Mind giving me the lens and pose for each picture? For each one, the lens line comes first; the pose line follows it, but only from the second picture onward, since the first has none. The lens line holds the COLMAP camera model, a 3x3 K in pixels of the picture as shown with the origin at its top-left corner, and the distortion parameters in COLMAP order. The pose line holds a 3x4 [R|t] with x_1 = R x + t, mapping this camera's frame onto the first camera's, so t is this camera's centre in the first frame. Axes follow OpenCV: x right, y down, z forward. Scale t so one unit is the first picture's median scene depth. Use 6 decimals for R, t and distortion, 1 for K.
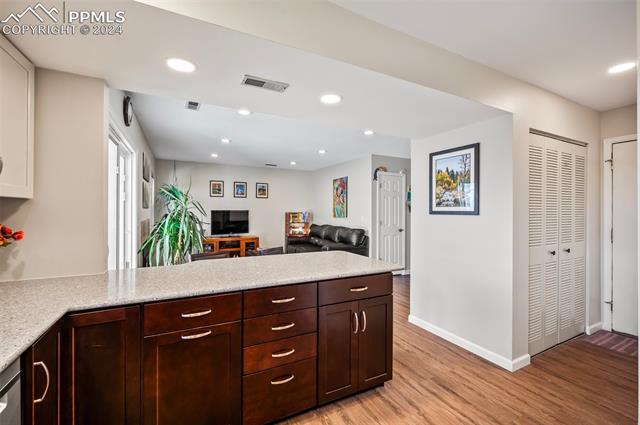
lens RADIAL K [[275.2, 0, 320.2], [0, 275.2, 209.2], [0, 0, 1]] dist [-0.000916, -0.000186]
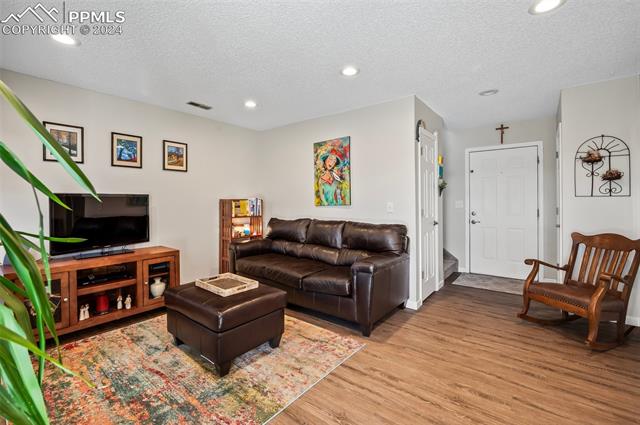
lens RADIAL K [[278.3, 0, 319.3], [0, 278.3, 199.9], [0, 0, 1]] dist [0.000127, -0.000069]
pose [[0.909175, -0.009360, 0.416310, -0.198728], [0.007577, 0.999954, 0.005933, 0.013212], [-0.416346, -0.002240, 0.909204, 0.450927]]
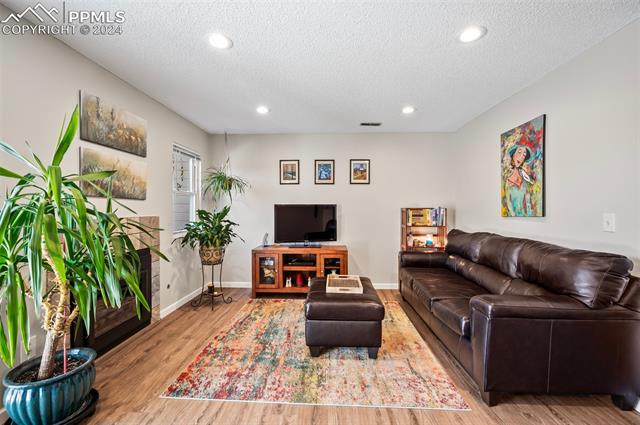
lens RADIAL K [[275.2, 0, 320.2], [0, 275.2, 209.2], [0, 0, 1]] dist [-0.000916, -0.000186]
pose [[0.874074, -0.005656, -0.485760, 0.005995], [0.007313, 0.999972, 0.001516, 0.014187], [0.485738, -0.004878, 0.874091, 0.462779]]
